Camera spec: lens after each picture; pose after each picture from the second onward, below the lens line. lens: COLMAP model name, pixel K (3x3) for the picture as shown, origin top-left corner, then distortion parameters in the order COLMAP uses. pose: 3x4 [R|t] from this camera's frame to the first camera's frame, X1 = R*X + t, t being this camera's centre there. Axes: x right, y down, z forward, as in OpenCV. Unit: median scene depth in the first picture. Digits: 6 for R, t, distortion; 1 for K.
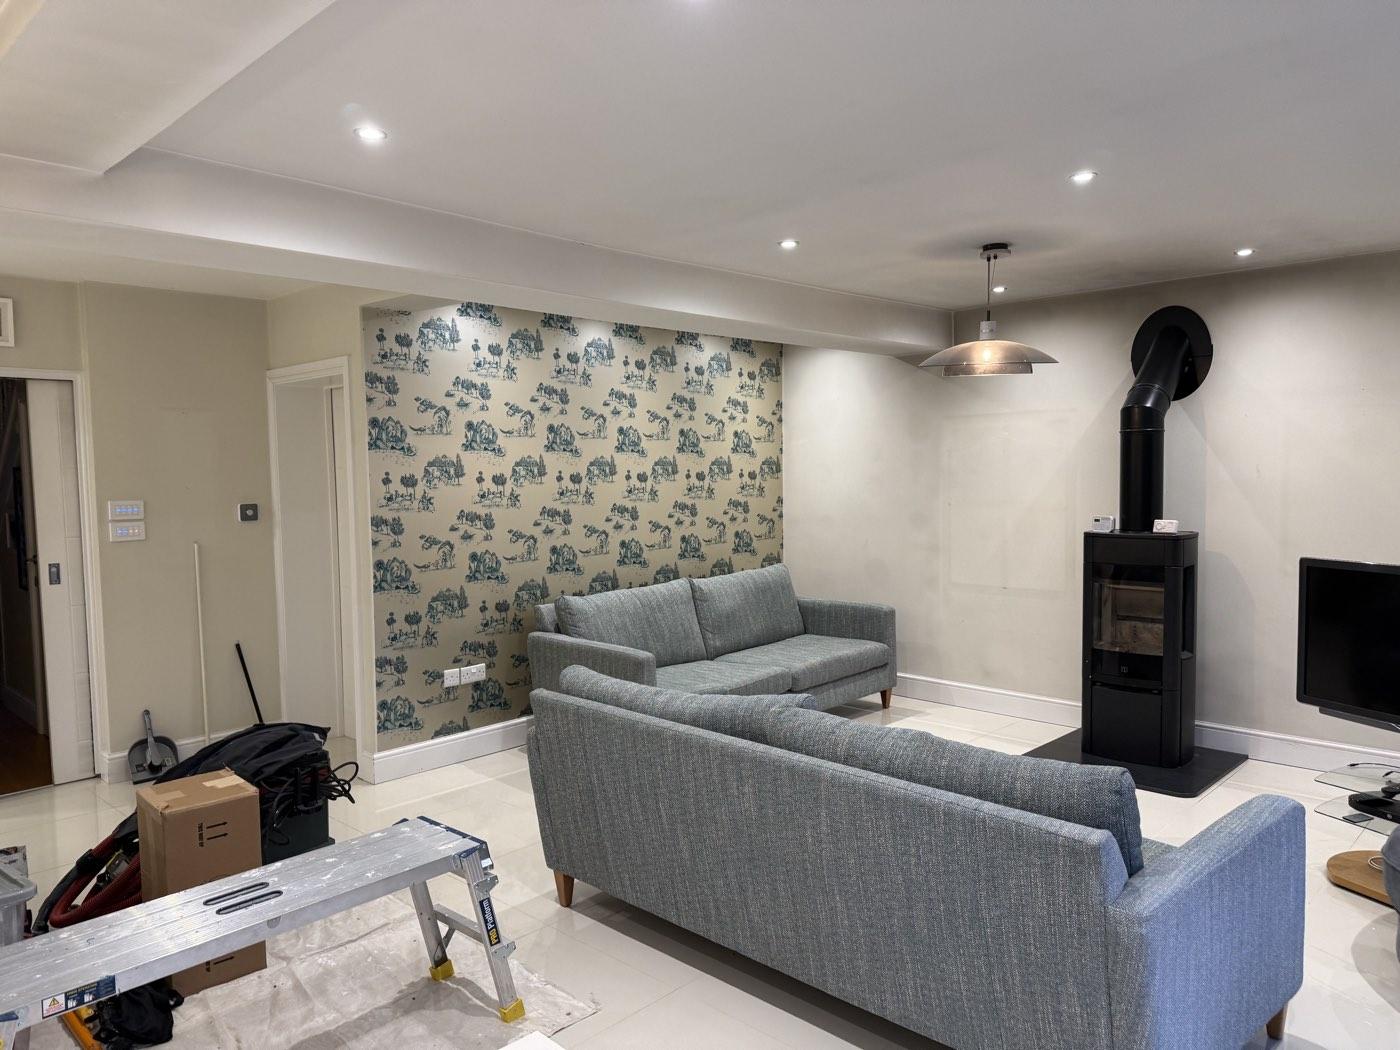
lens RADIAL K [[995.6, 0, 772.4], [0, 995.6, 529.1], [0, 0, 1]] dist [0.204234, -0.249398]
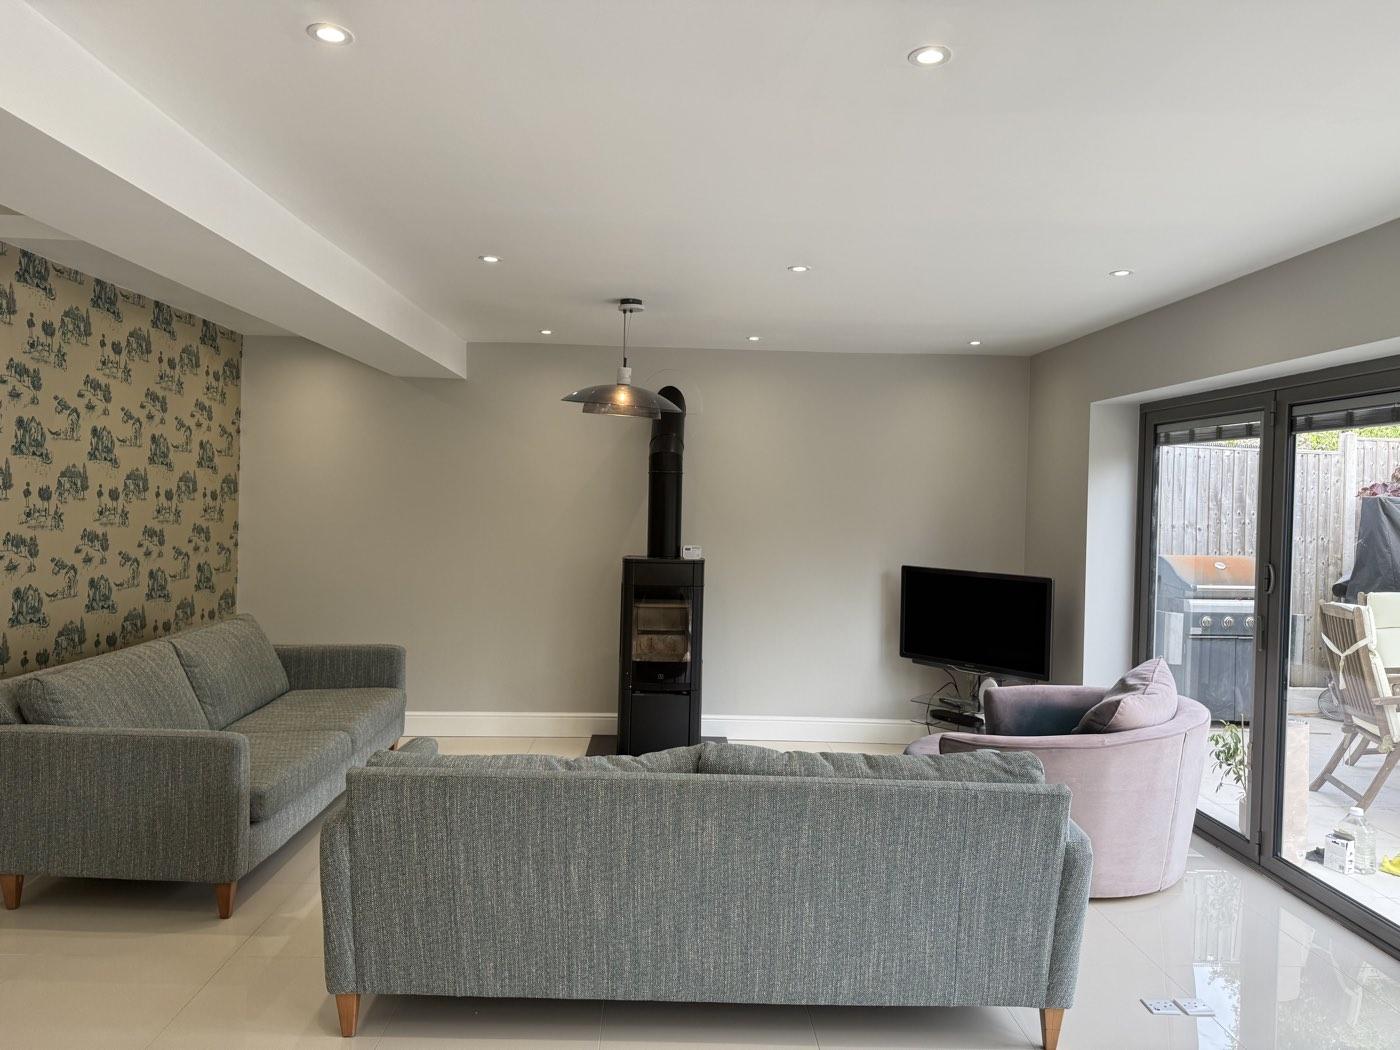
lens RADIAL K [[966.8, 0, 700.0], [0, 966.8, 525.0], [0, 0, 1]] dist [0.086062, -0.094175]
pose [[0.718122, 0.011061, 0.695829, -0.341368], [0.011794, 0.999537, -0.028061, -0.002319], [-0.695817, 0.028357, 0.717659, 0.158385]]
